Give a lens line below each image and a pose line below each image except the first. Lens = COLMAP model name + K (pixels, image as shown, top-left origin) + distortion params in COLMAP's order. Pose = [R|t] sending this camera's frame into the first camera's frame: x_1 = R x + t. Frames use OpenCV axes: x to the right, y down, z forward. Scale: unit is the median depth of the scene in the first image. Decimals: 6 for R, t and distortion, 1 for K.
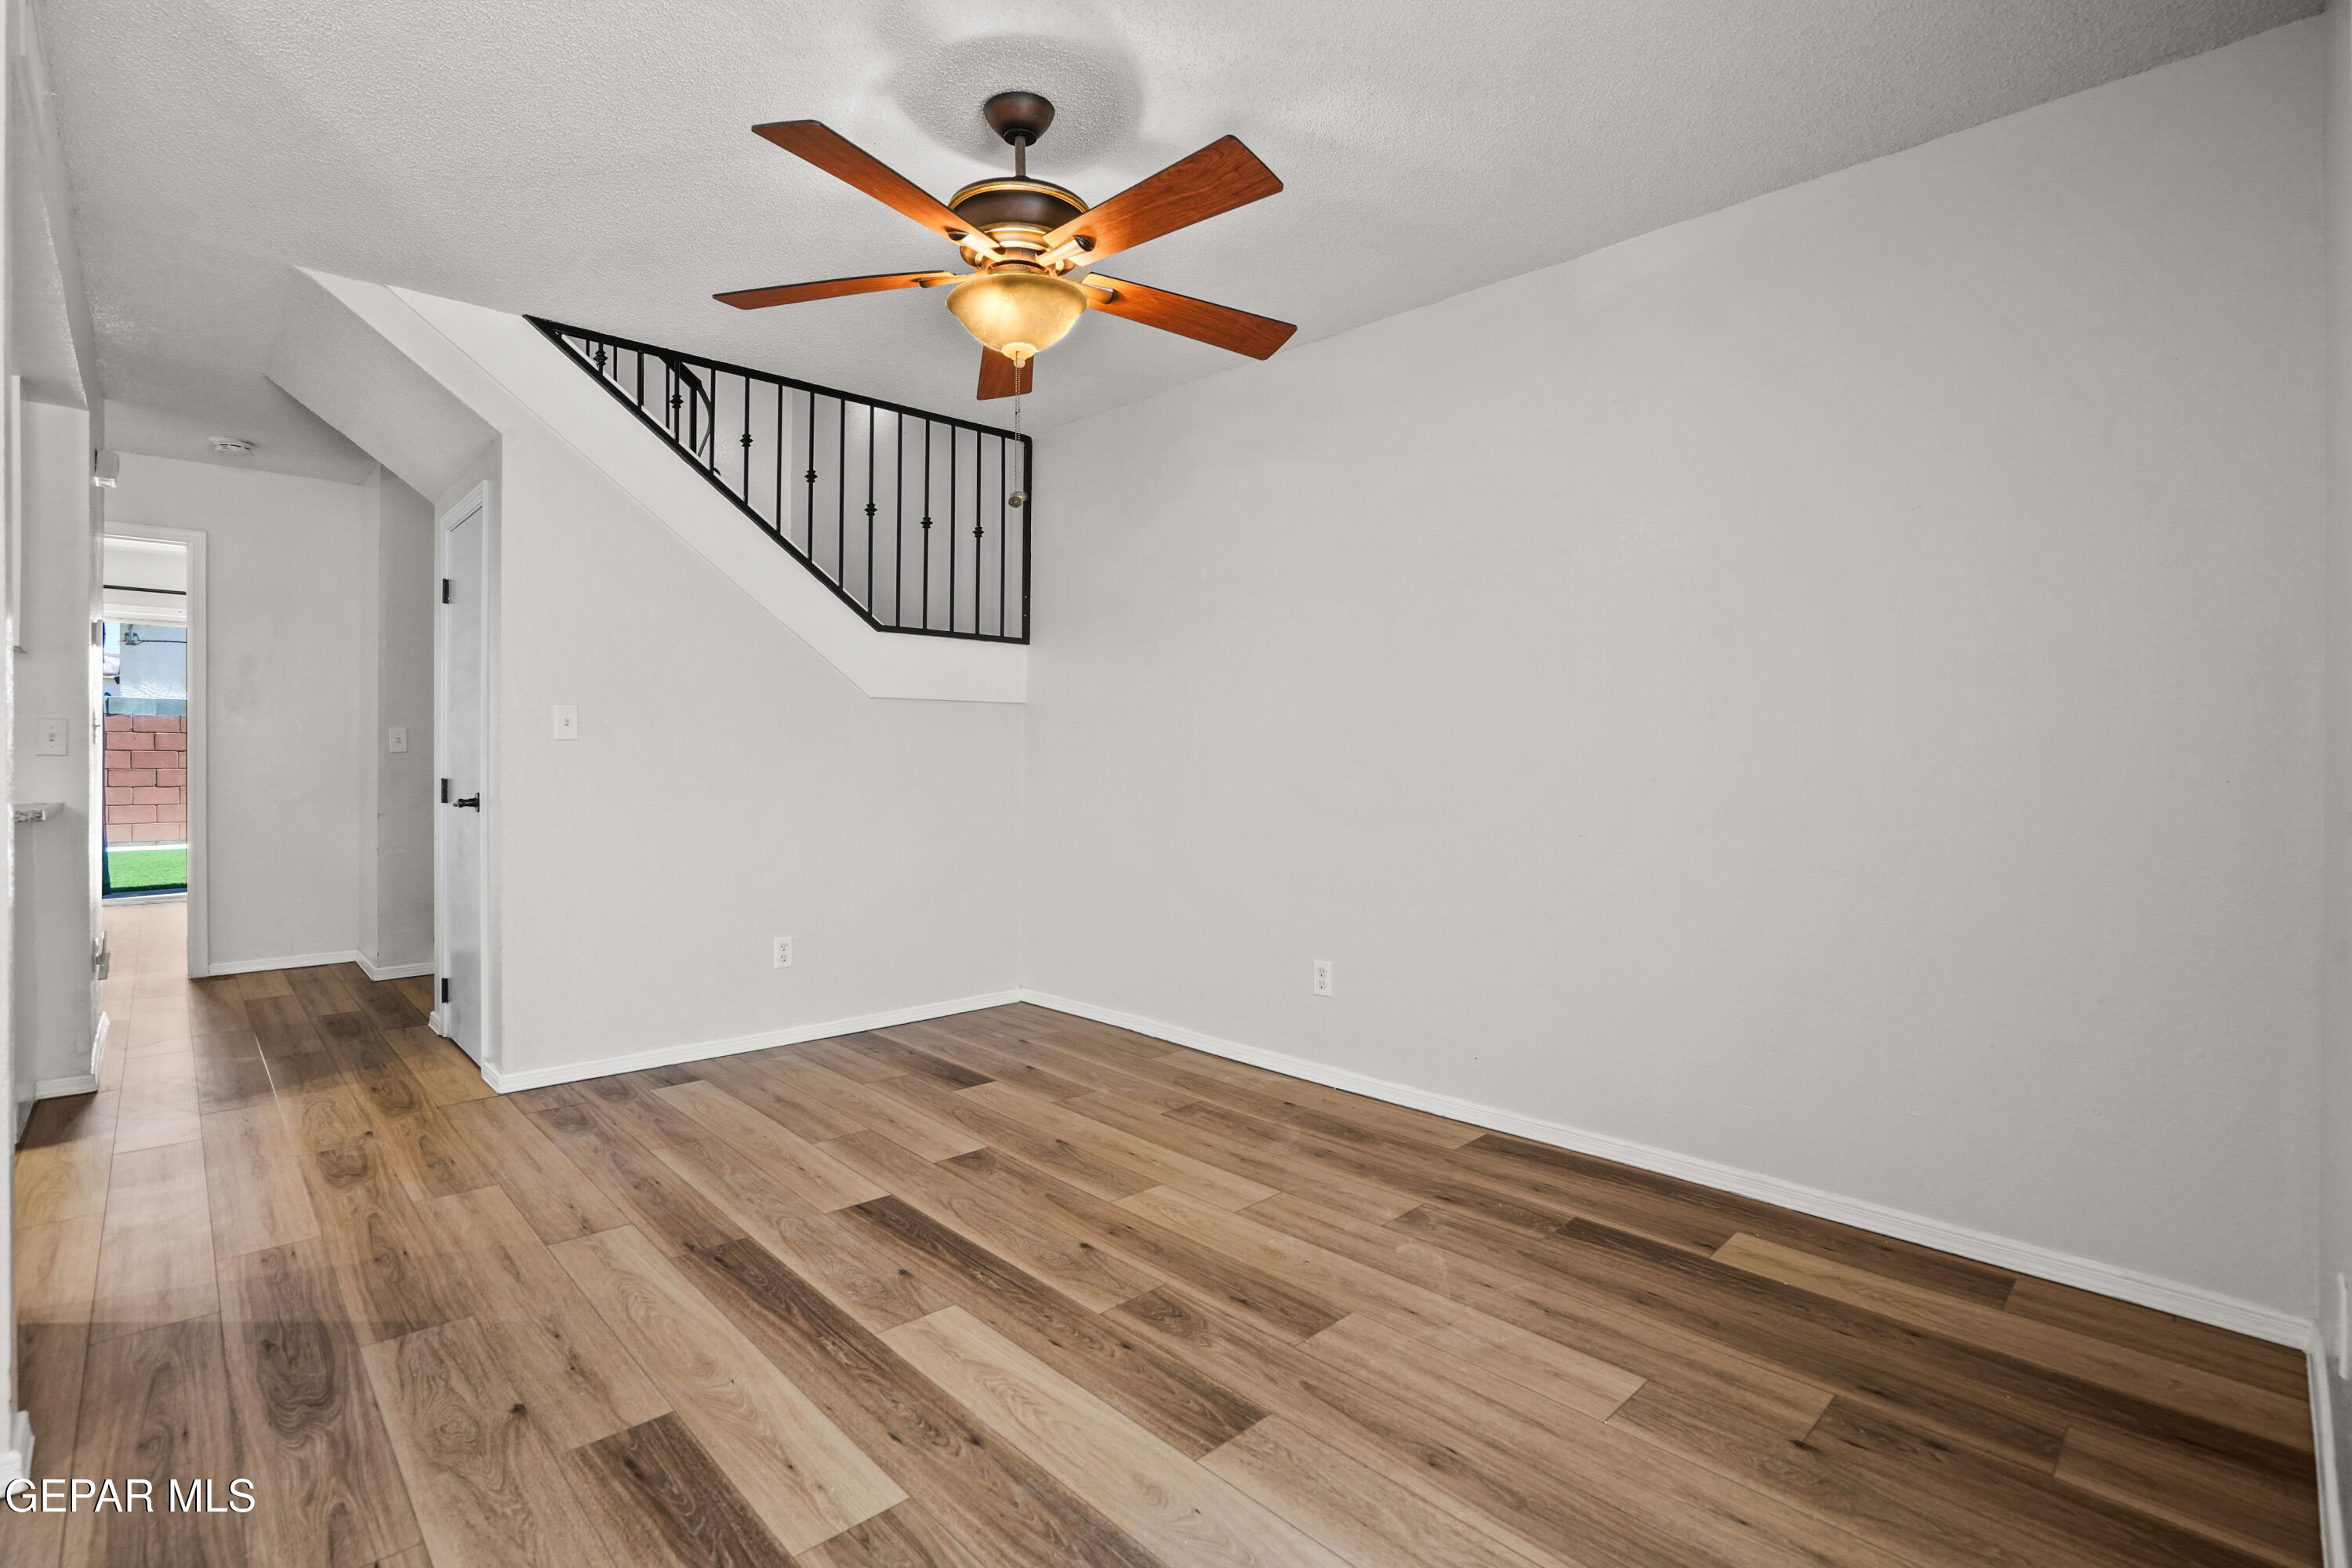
lens RADIAL K [[1094.5, 0, 1176.6], [0, 1094.5, 777.8], [0, 0, 1]] dist [-0.043977, 0.013171]
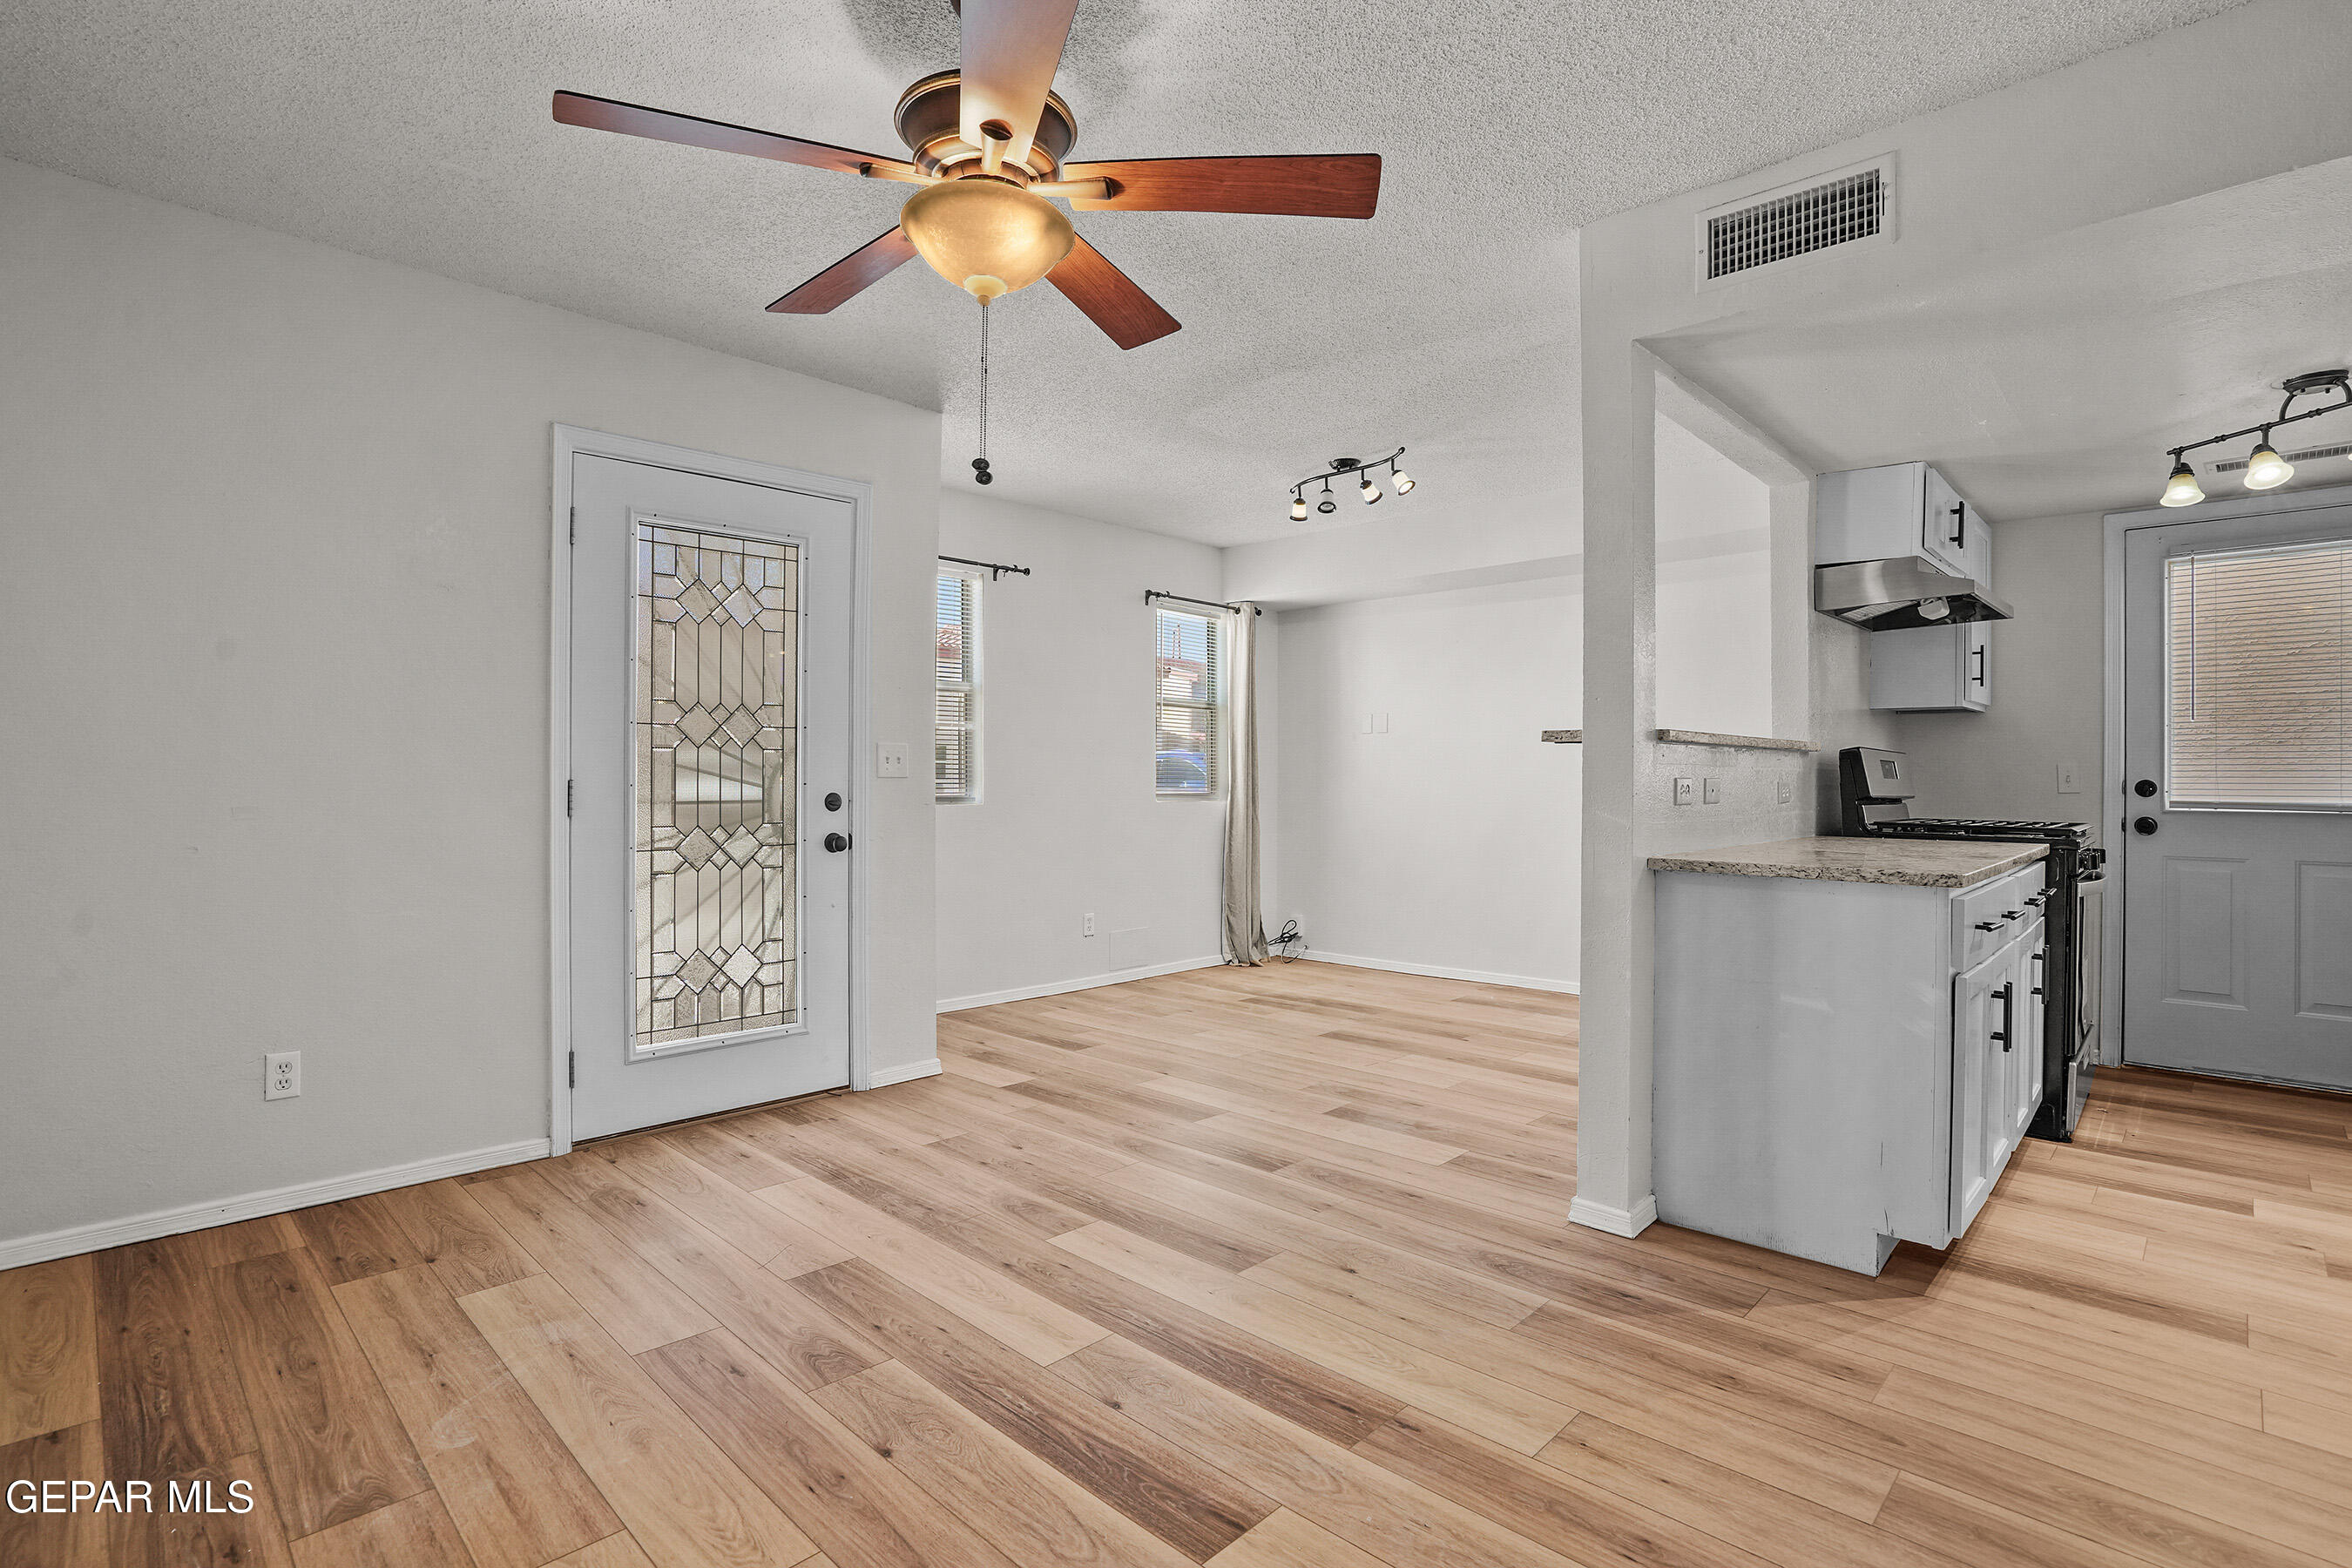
lens RADIAL K [[1094.5, 0, 1184.8], [0, 1094.5, 765.8], [0, 0, 1]] dist [-0.043977, 0.013171]
pose [[-0.999039, -0.009454, -0.042792, -0.265127], [-0.009881, 0.999904, 0.009758, -0.046792], [0.042695, 0.010171, -0.999036, 1.828525]]
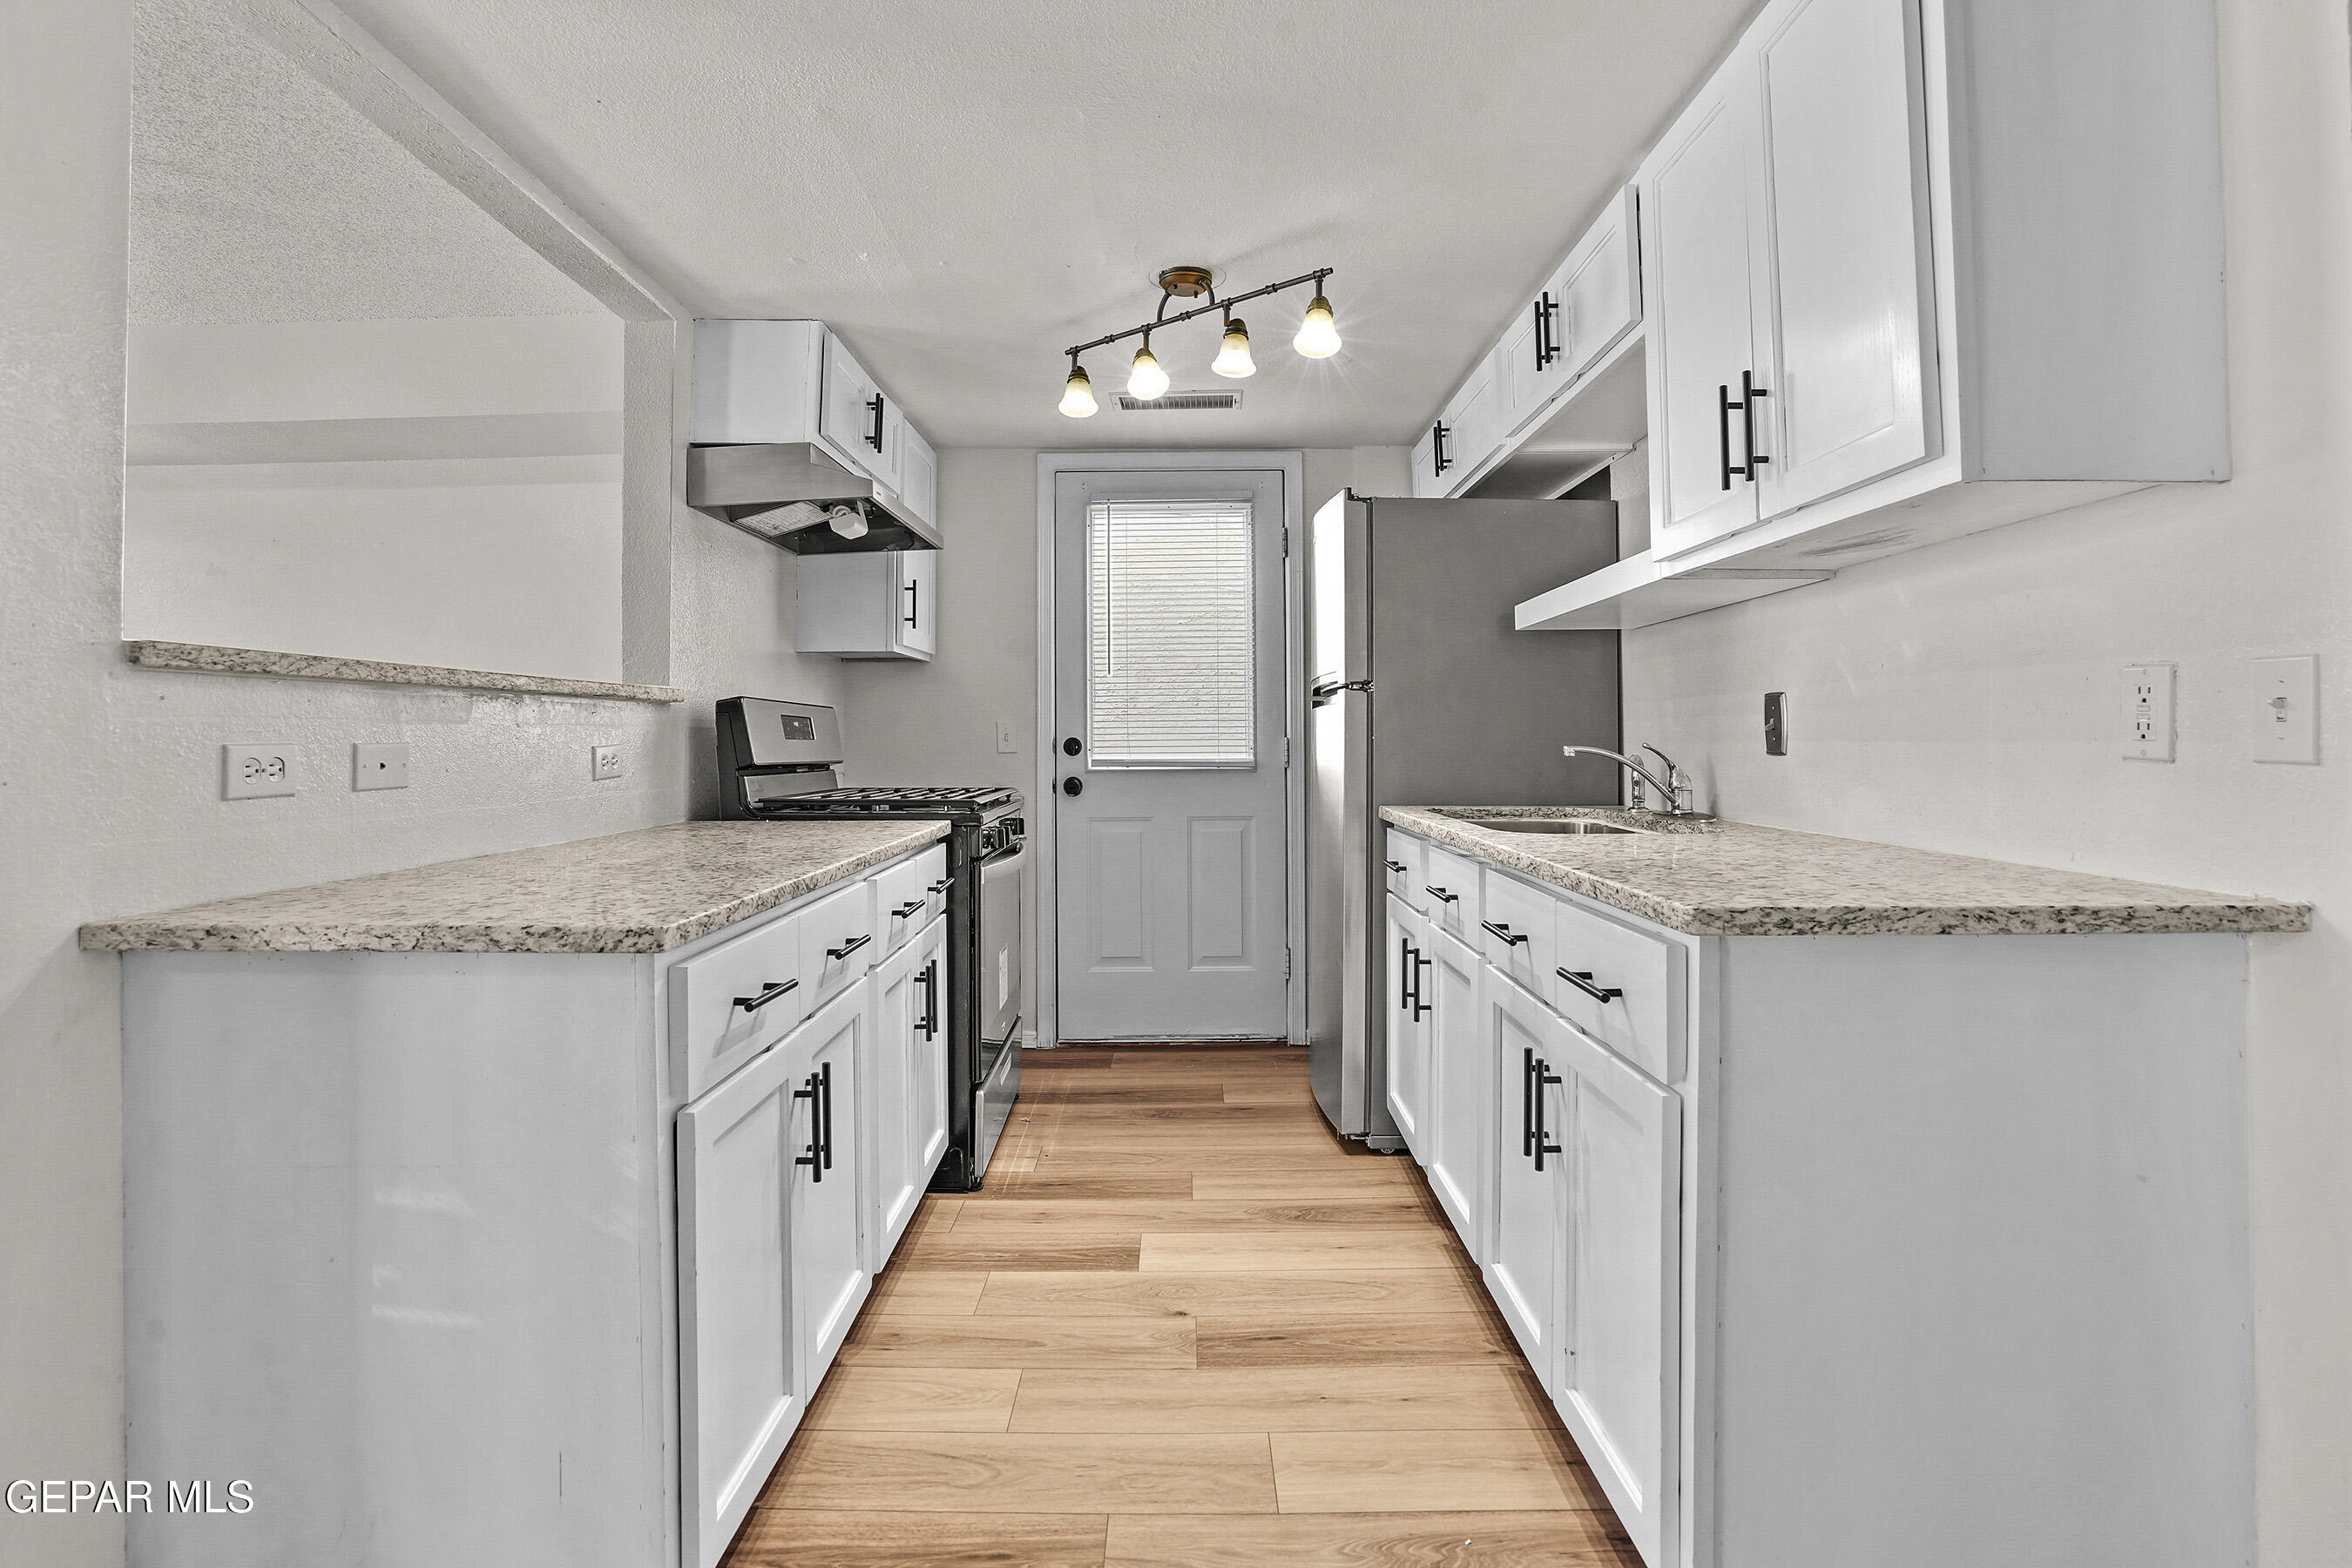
lens RADIAL K [[1094.5, 0, 1165.8], [0, 1094.5, 709.9], [0, 0, 1]] dist [-0.043977, 0.013171]
pose [[-0.689676, -0.014472, -0.723974, -0.806322], [-0.005796, 0.999879, -0.014466, -0.040981], [0.724095, -0.005781, -0.689676, 1.408358]]
